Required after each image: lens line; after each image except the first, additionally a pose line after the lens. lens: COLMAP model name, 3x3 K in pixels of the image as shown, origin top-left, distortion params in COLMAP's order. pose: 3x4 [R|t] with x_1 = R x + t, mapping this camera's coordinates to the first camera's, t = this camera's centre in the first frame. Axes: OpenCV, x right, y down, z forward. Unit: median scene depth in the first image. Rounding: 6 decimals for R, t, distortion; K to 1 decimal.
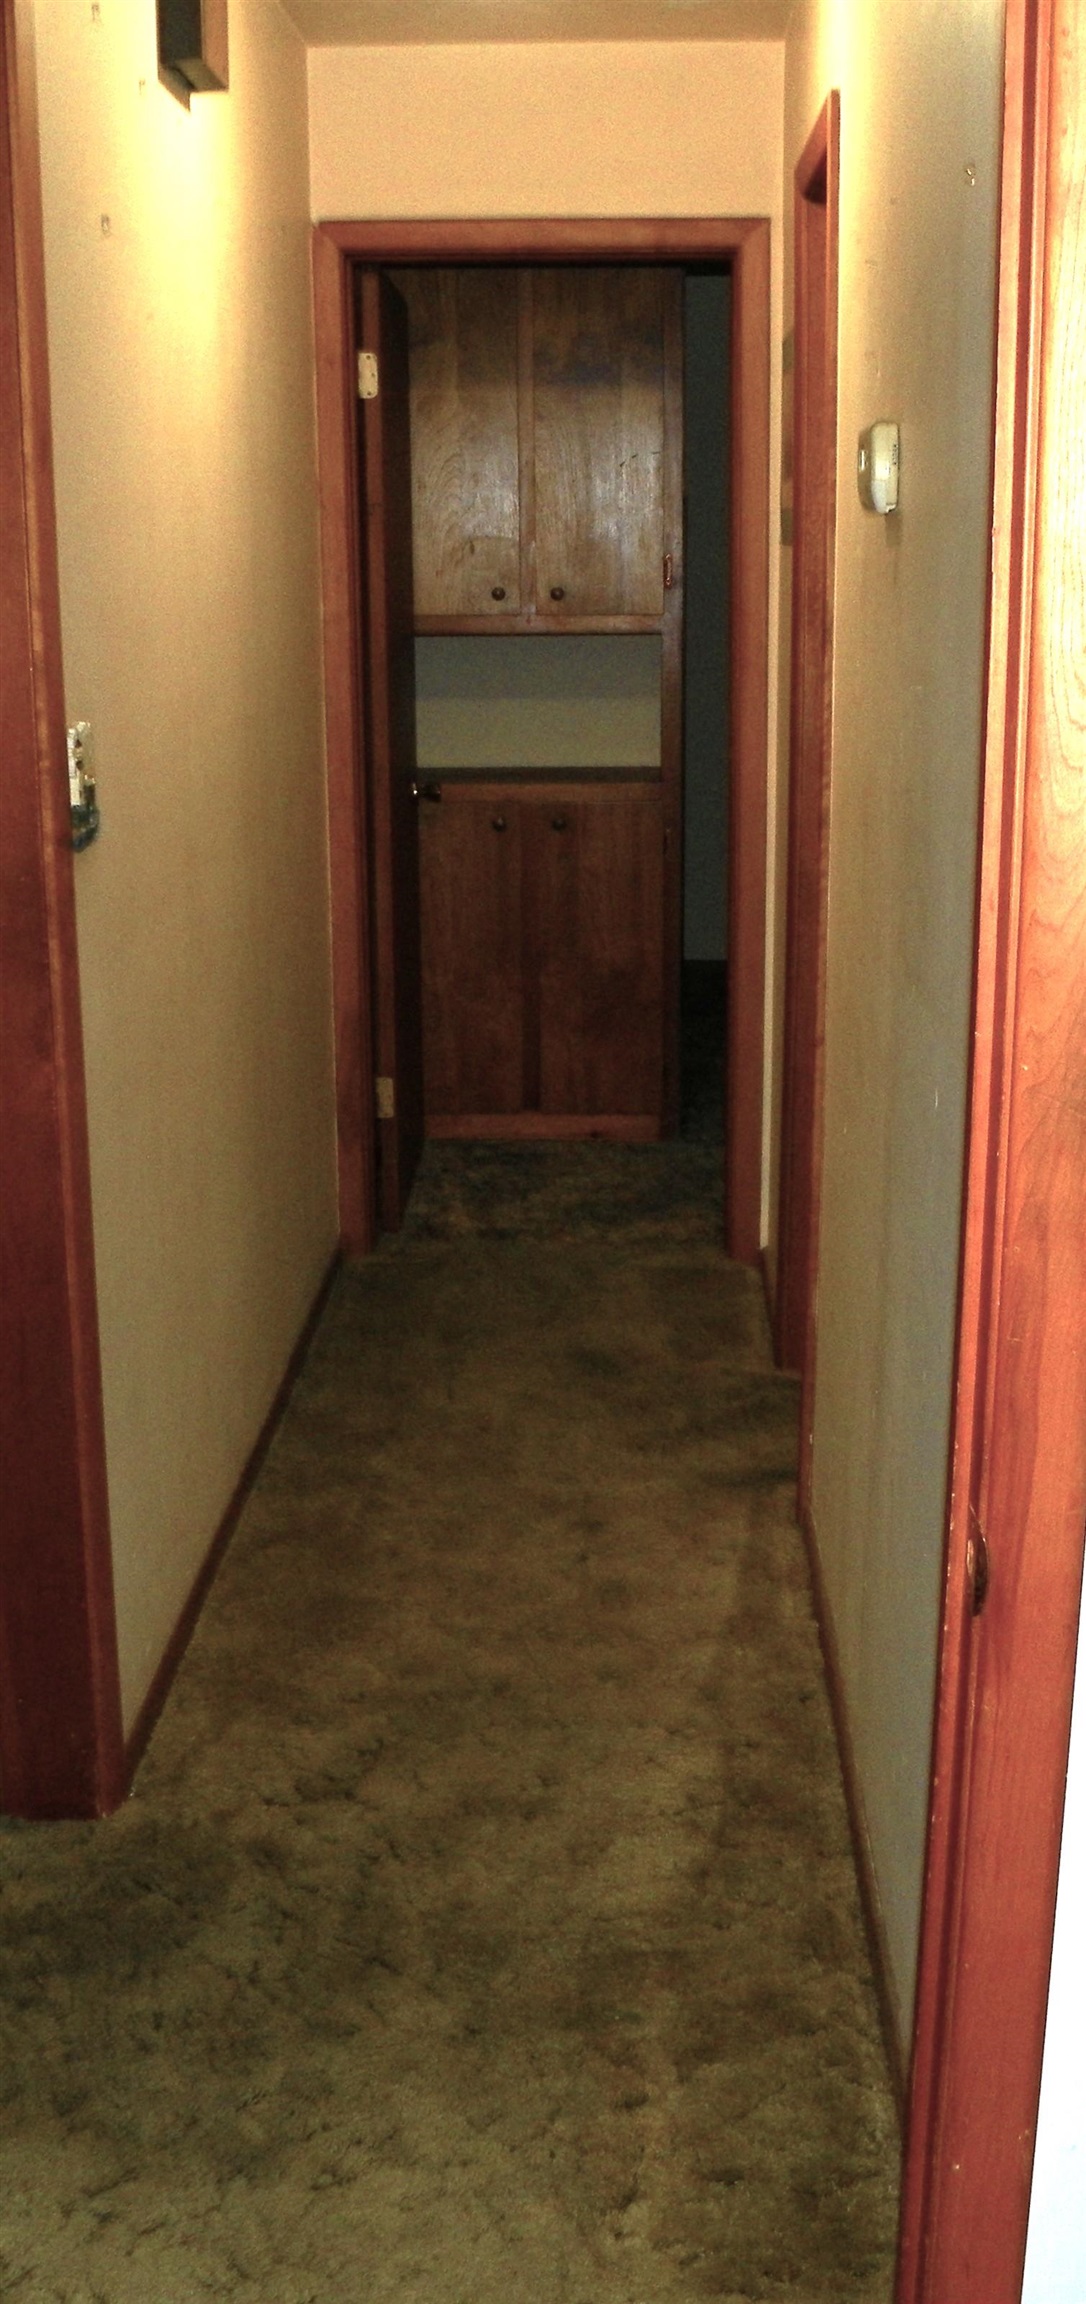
lens RADIAL K [[2294.1, 0, 543.0], [0, 2294.1, 1152.0], [0, 0, 1]] dist [-0.008260, -0.005204]
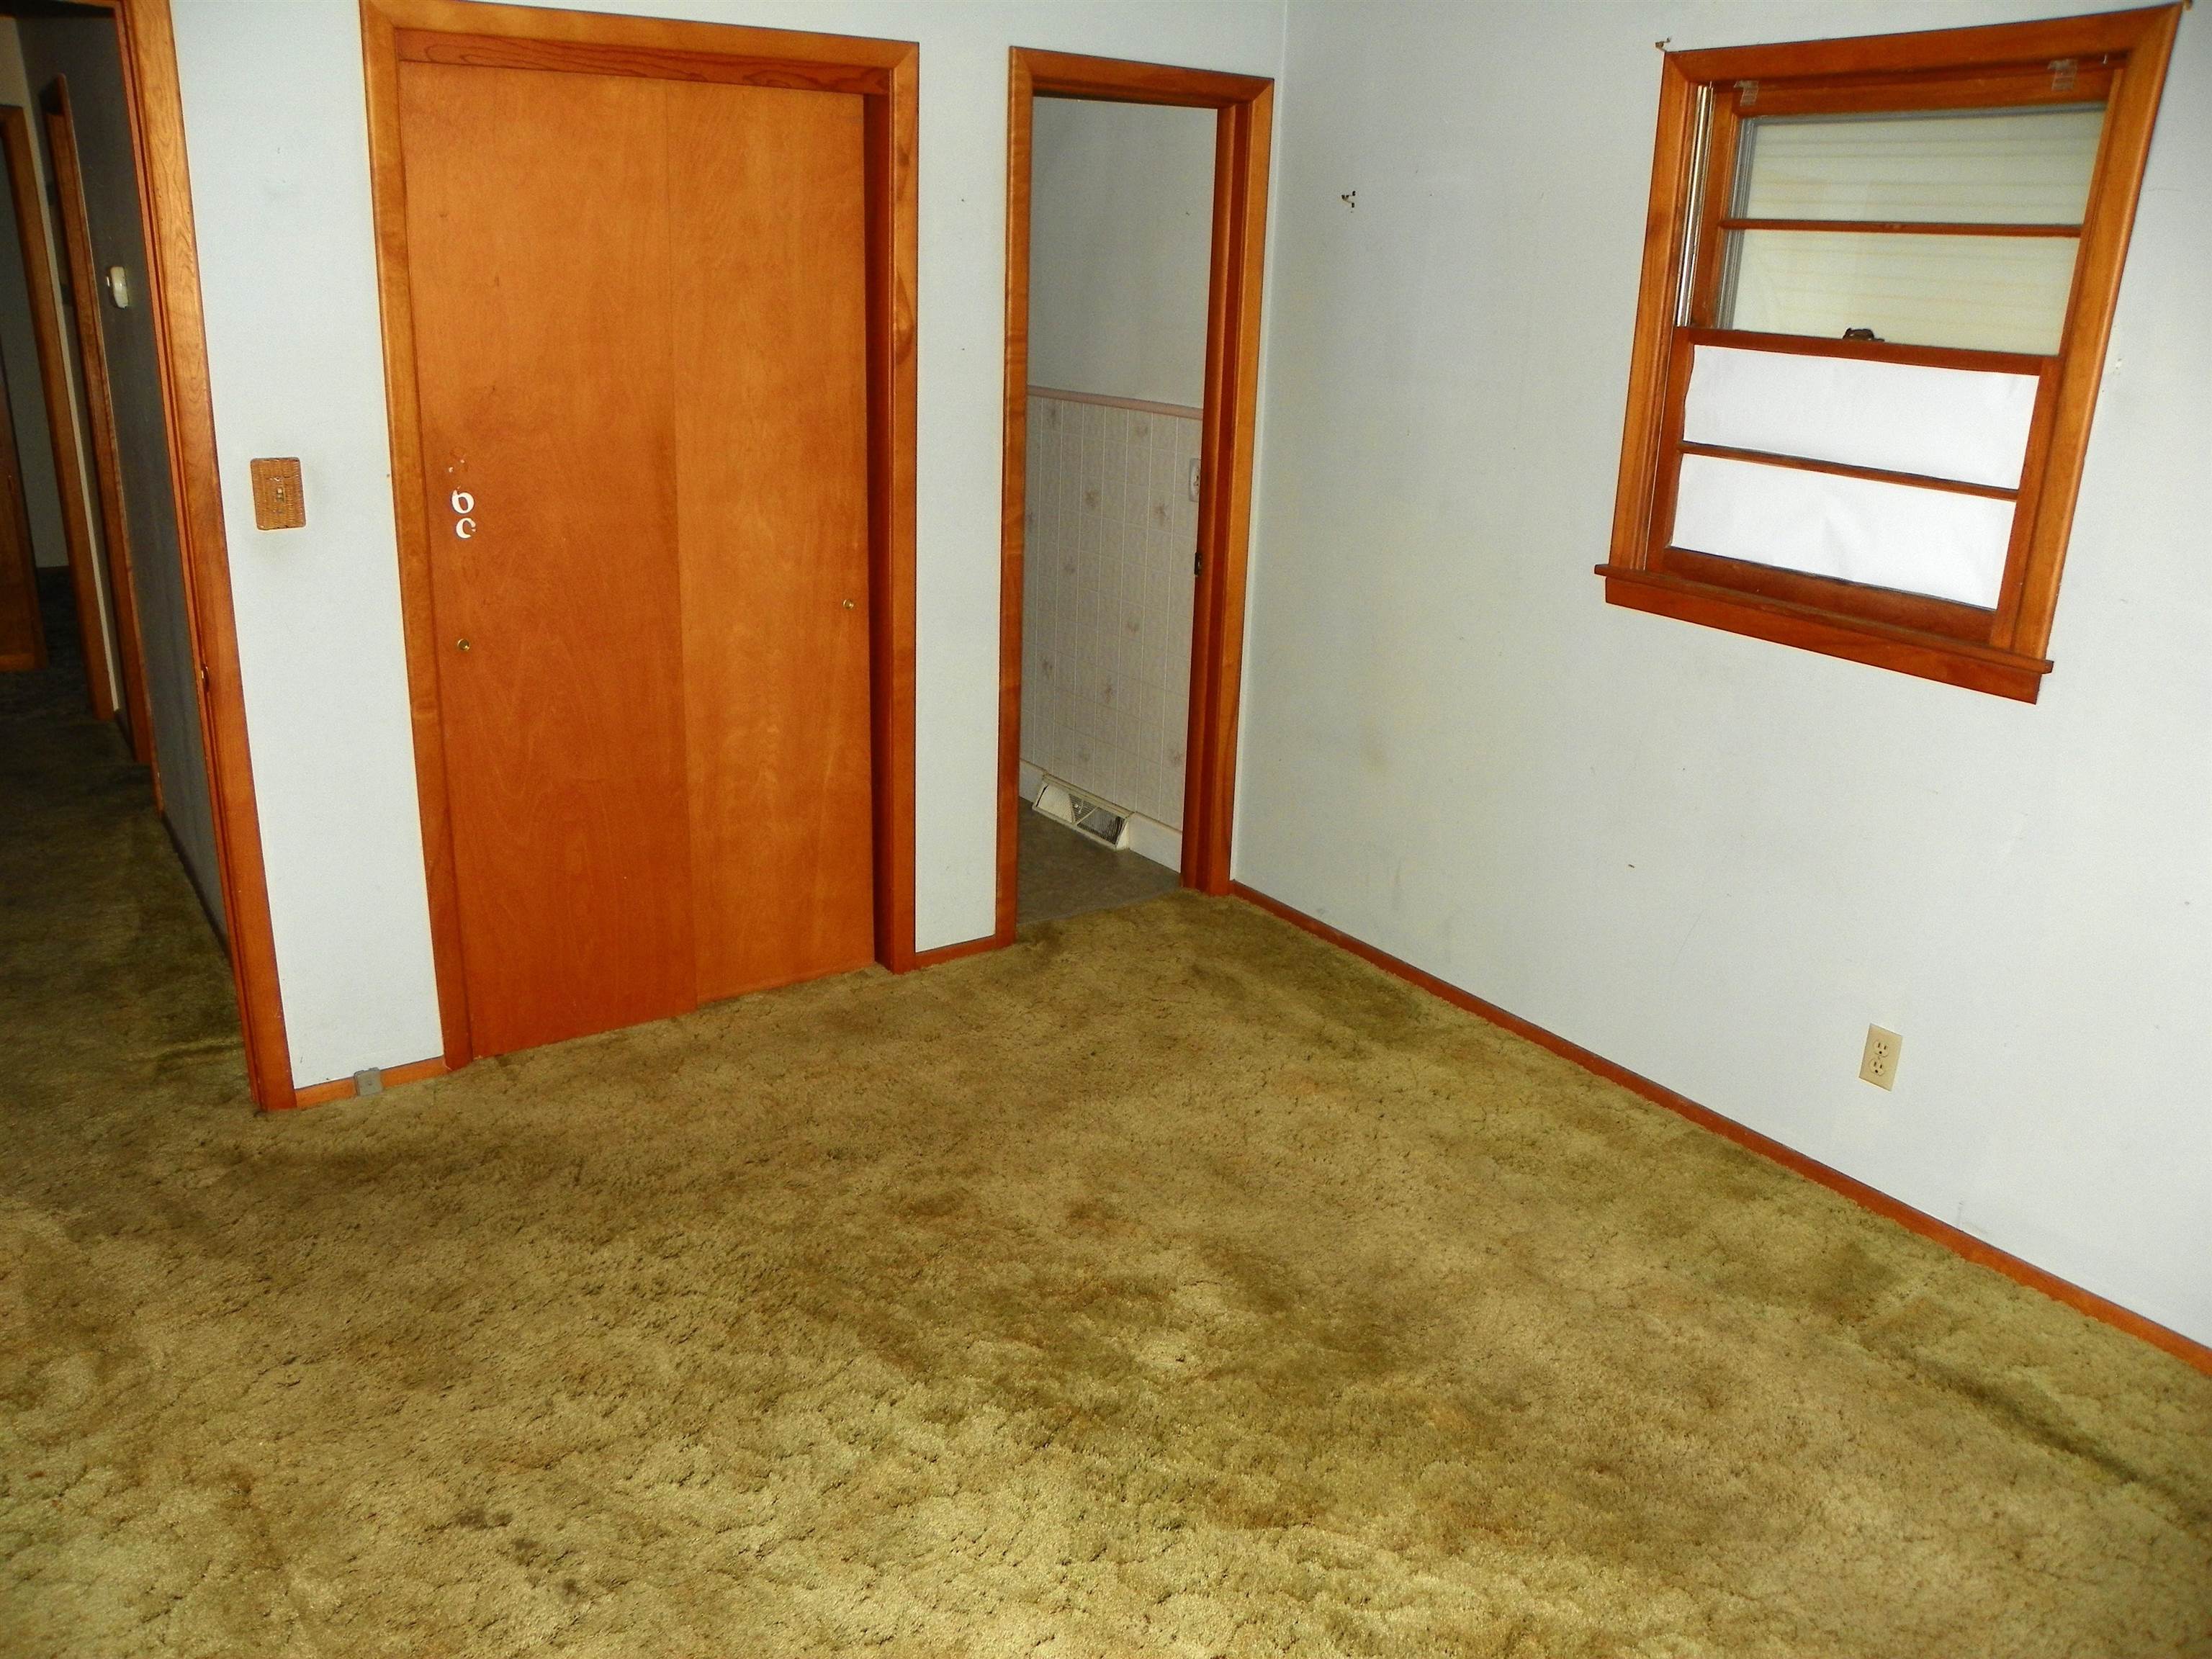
lens RADIAL K [[1707.0, 0, 1106.0], [0, 1707.0, 829.5], [0, 0, 1]] dist [-0.134615, 0.070493]
pose [[0.790653, -0.168458, 0.588634, -0.080682], [0.124869, 0.985564, 0.114330, 0.117115], [-0.599397, -0.016893, 0.800274, -0.630433]]
